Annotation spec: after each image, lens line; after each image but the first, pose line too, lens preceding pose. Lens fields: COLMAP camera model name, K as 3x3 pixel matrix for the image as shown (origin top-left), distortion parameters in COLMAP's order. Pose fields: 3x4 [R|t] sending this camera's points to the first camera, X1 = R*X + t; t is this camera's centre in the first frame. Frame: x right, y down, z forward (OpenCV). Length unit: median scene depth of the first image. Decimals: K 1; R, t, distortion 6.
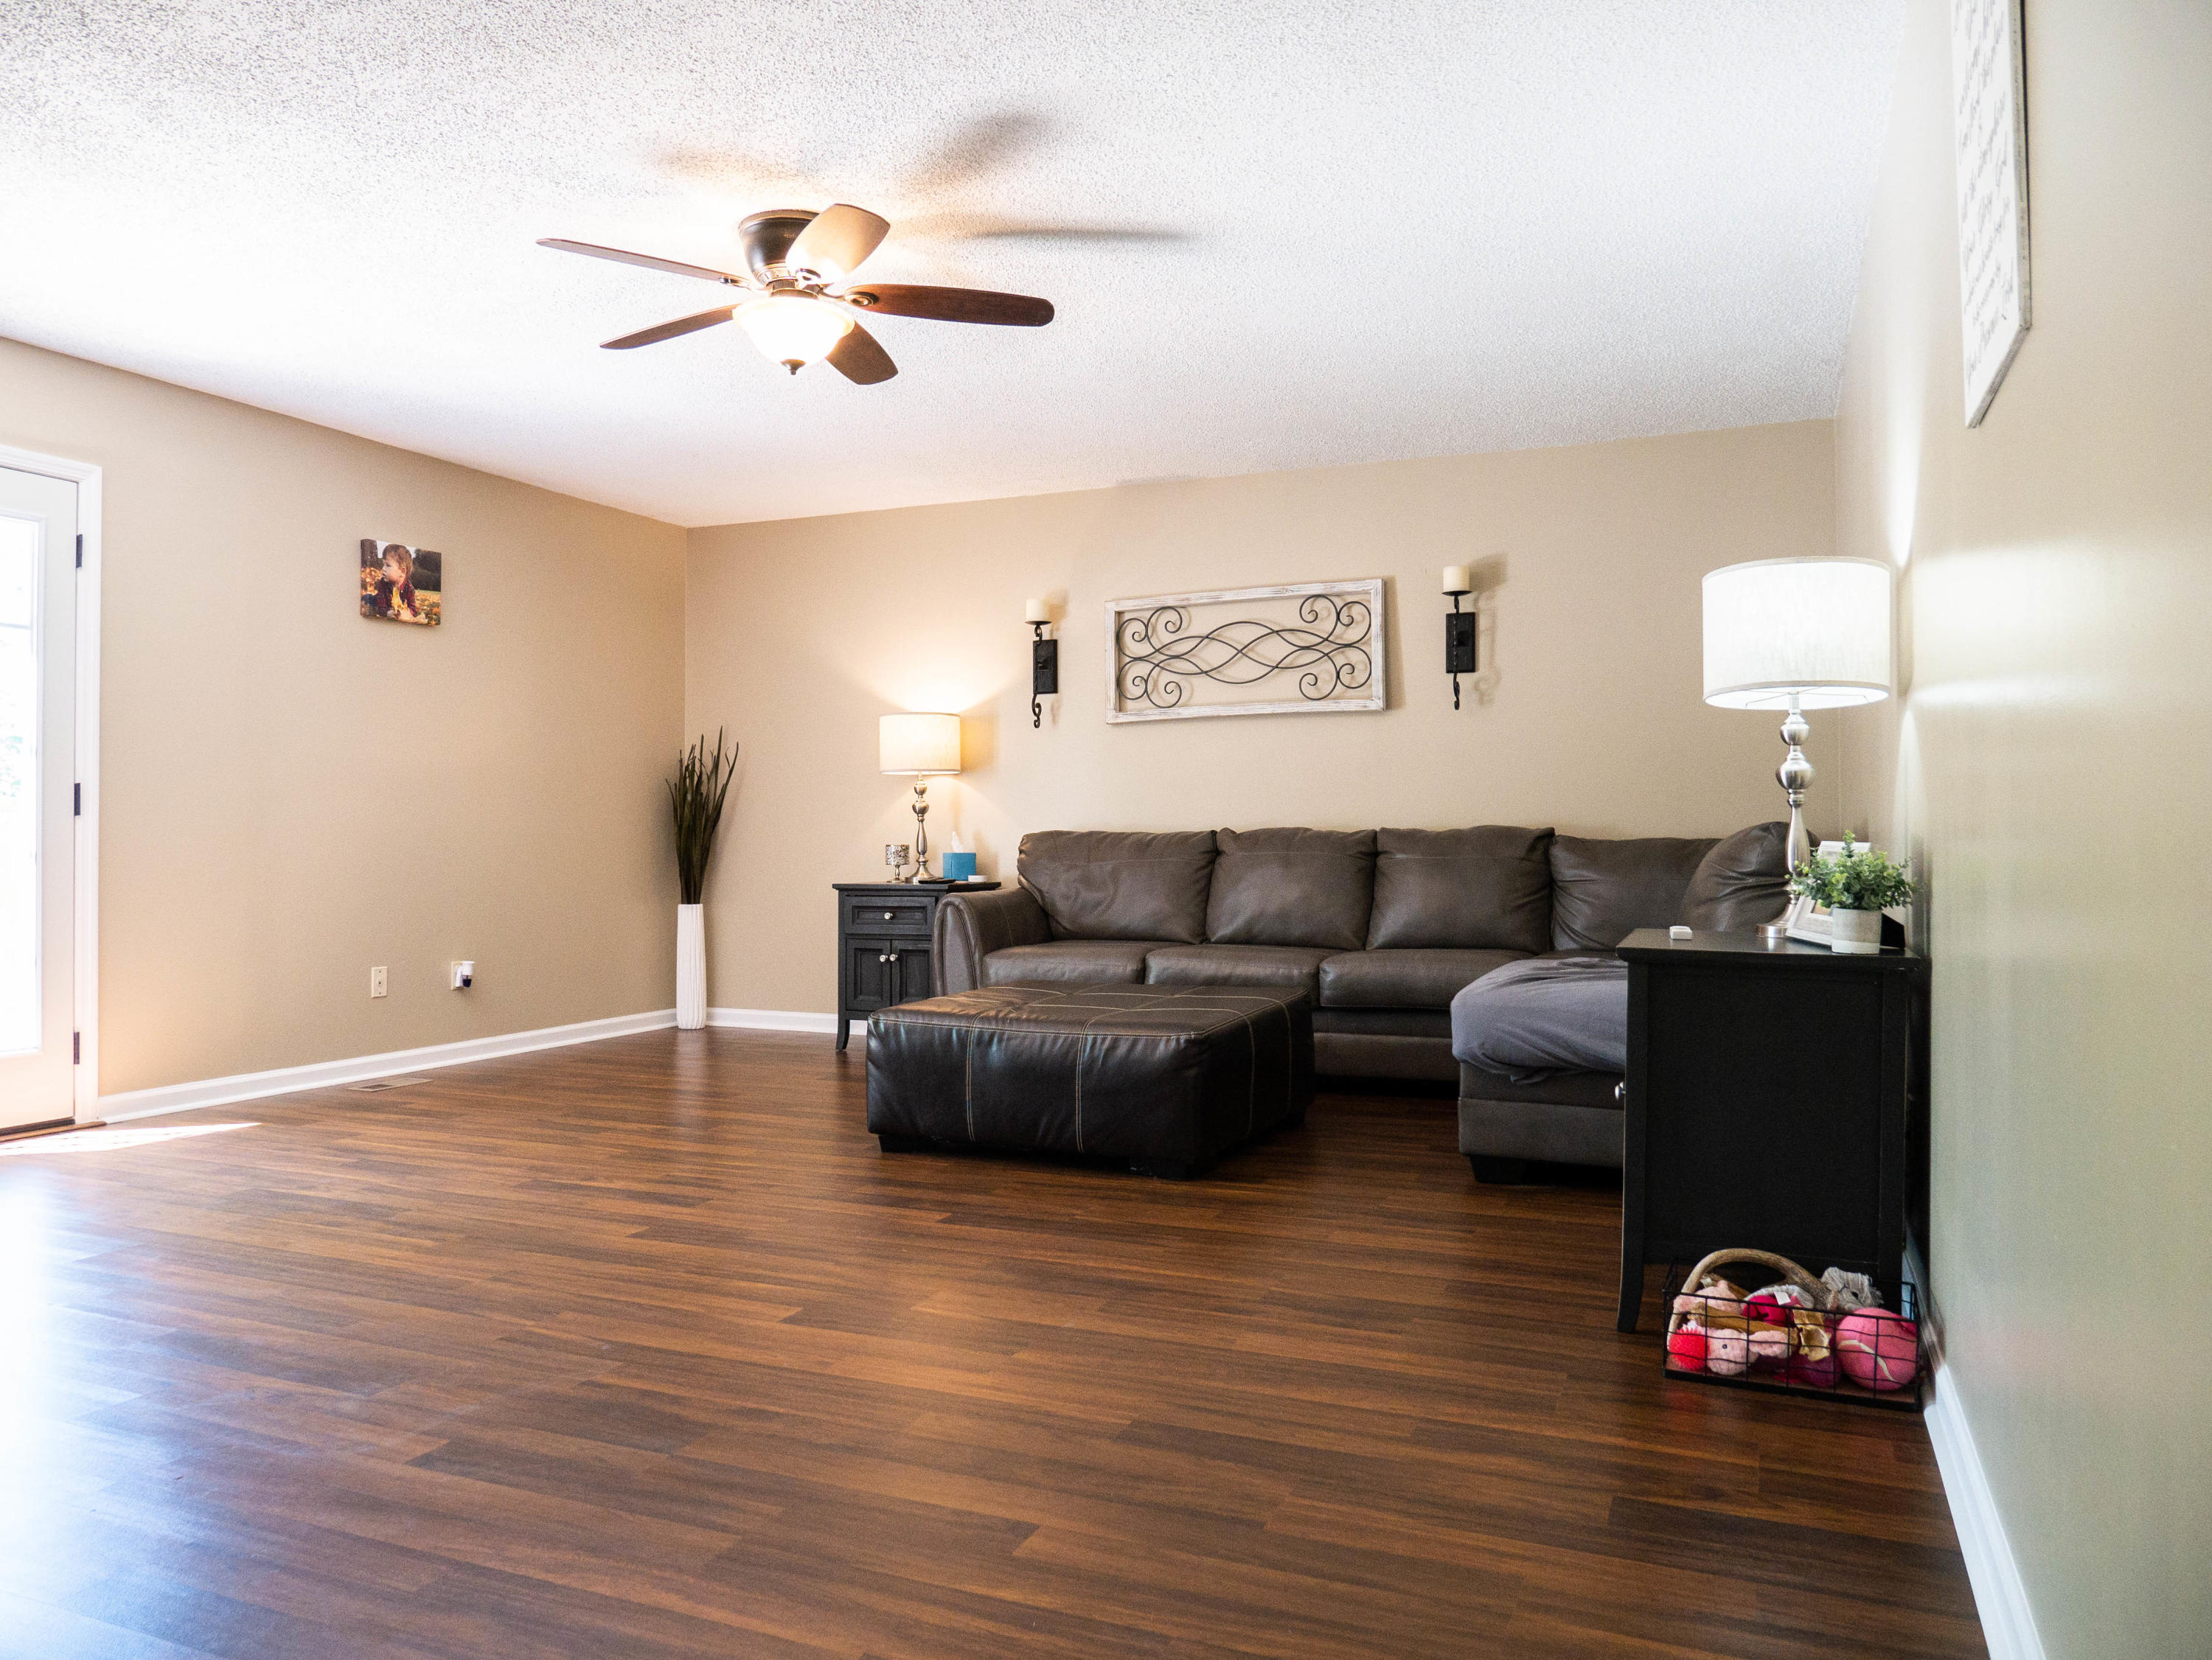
lens RADIAL K [[1572.0, 0, 1097.7], [0, 1572.0, 839.1], [0, 0, 1]] dist [-0.054268, 0.035743]
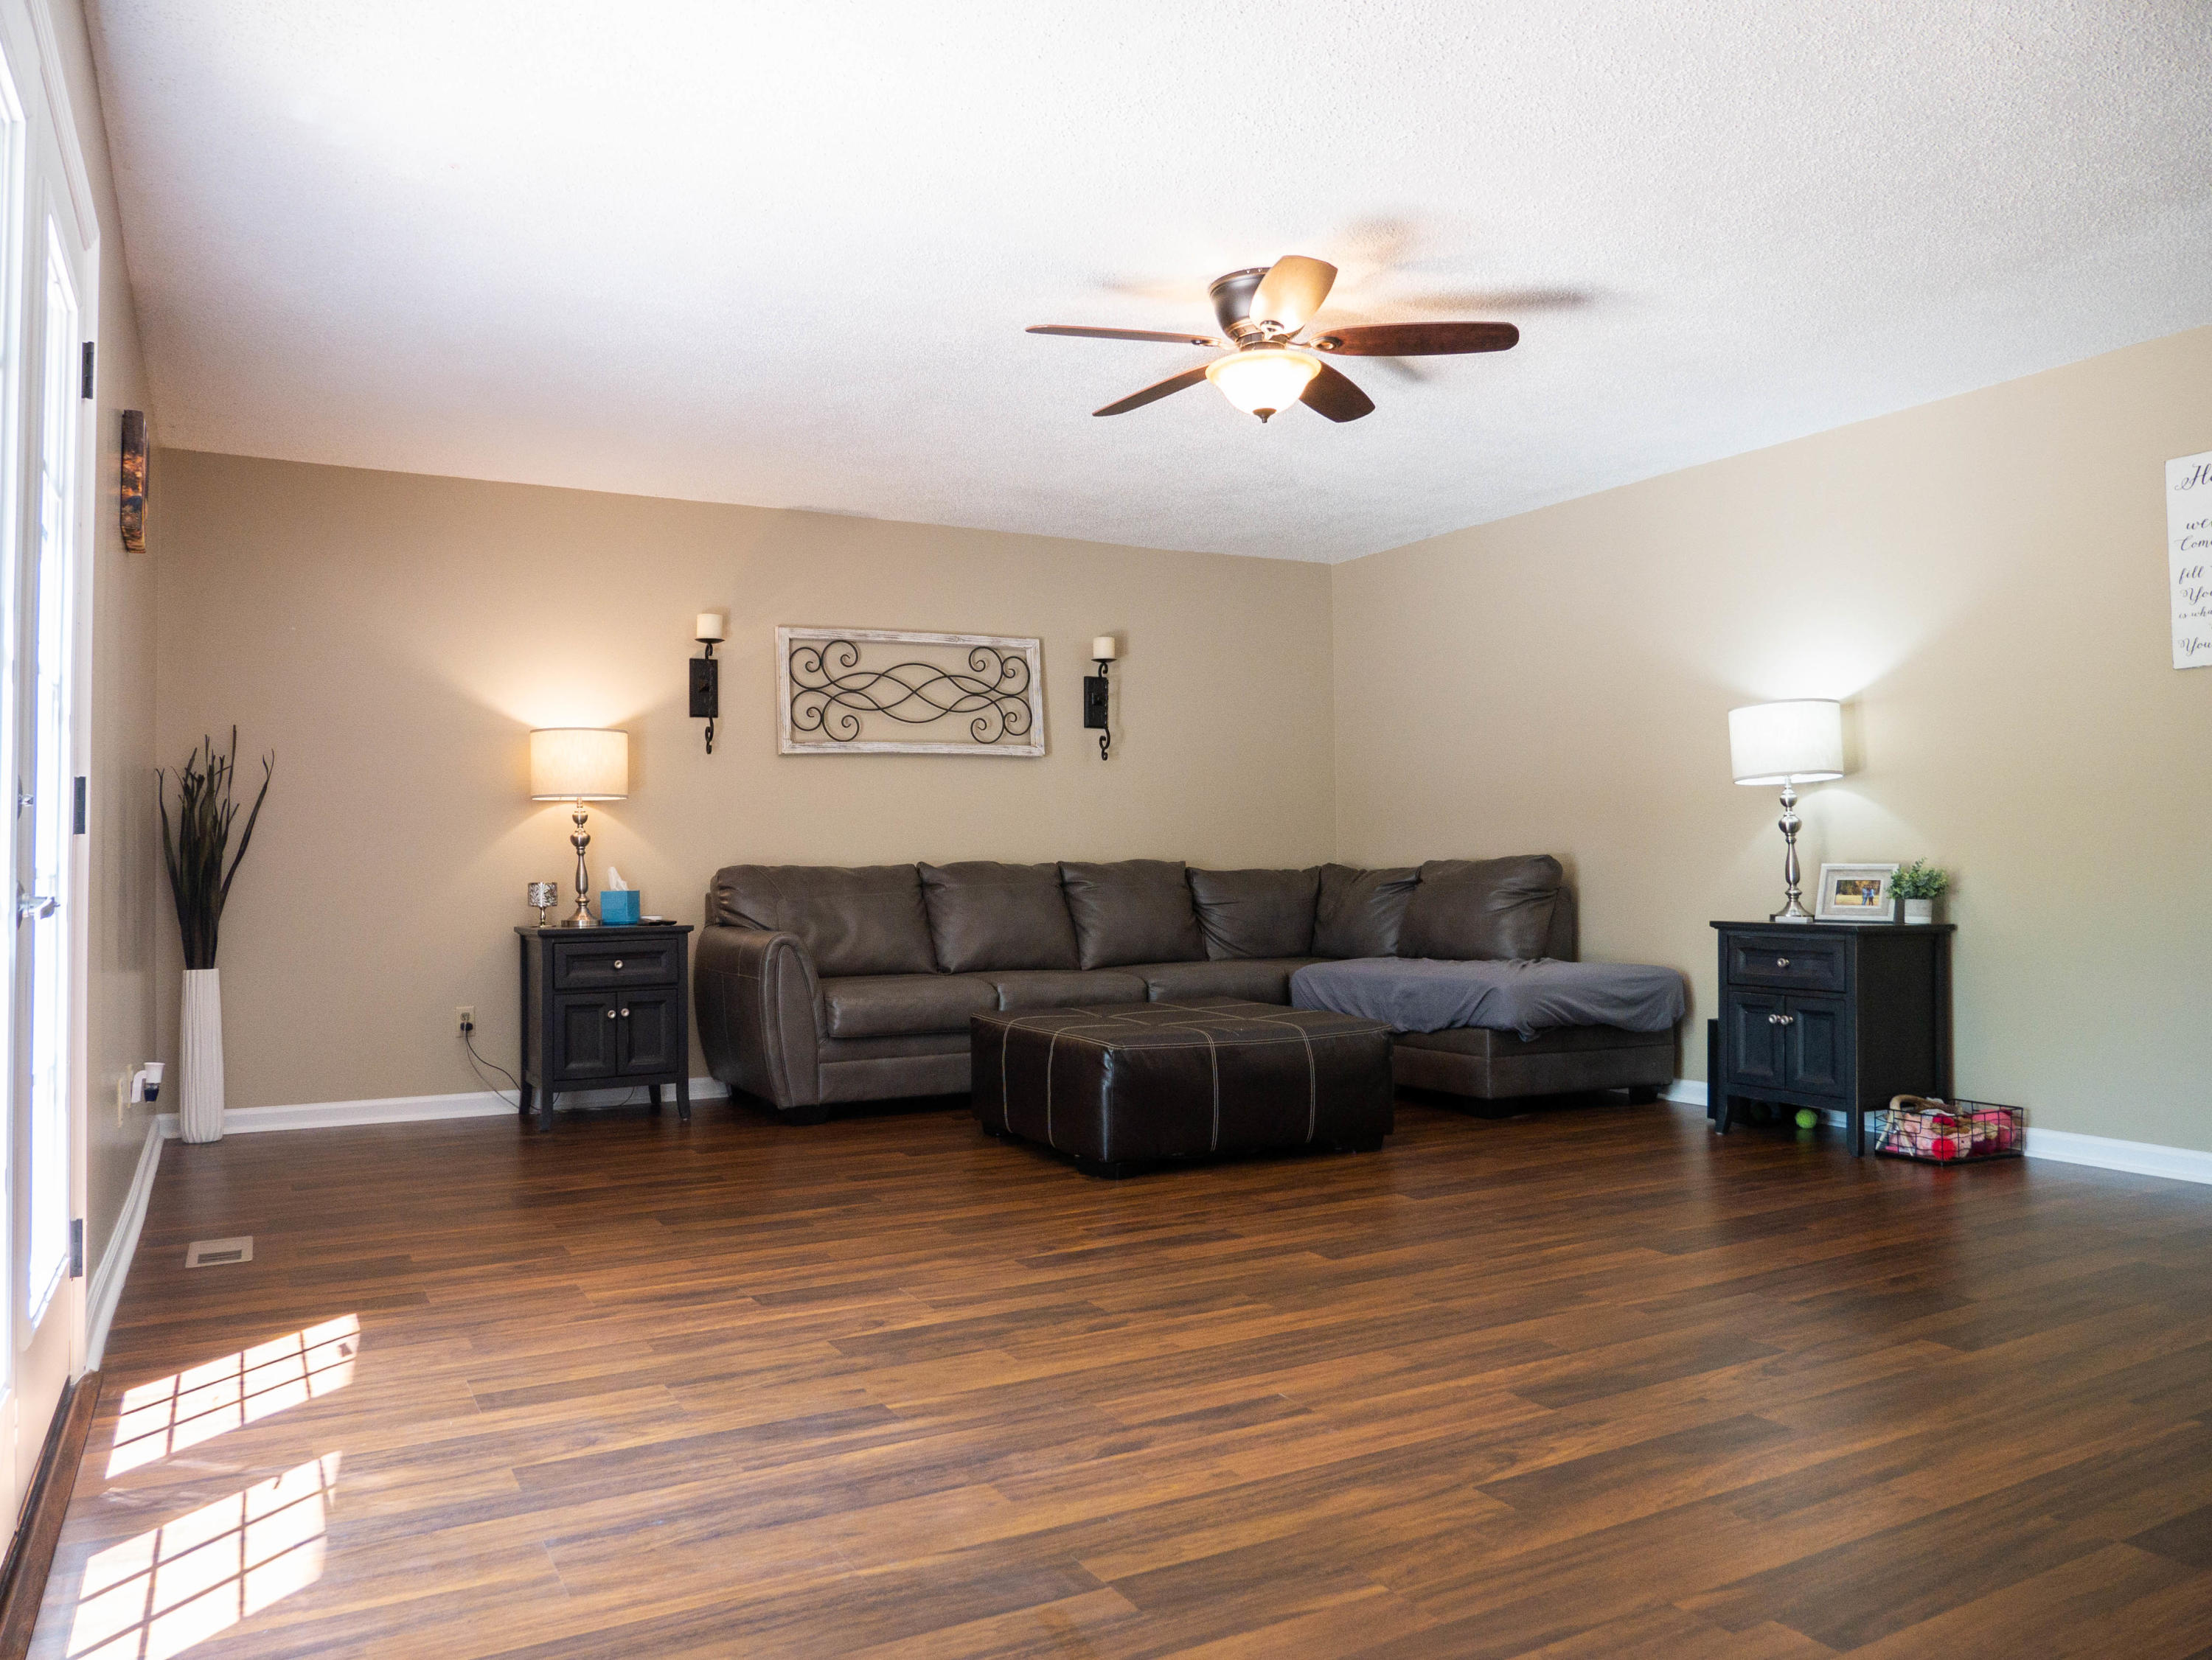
lens RADIAL K [[1572.0, 0, 1097.7], [0, 1572.0, 839.1], [0, 0, 1]] dist [-0.054268, 0.035743]
pose [[0.620626, 0.011666, 0.784020, -0.661690], [0.010109, 0.999687, -0.022877, 0.002740], [-0.784041, 0.022124, 0.620314, 0.270573]]
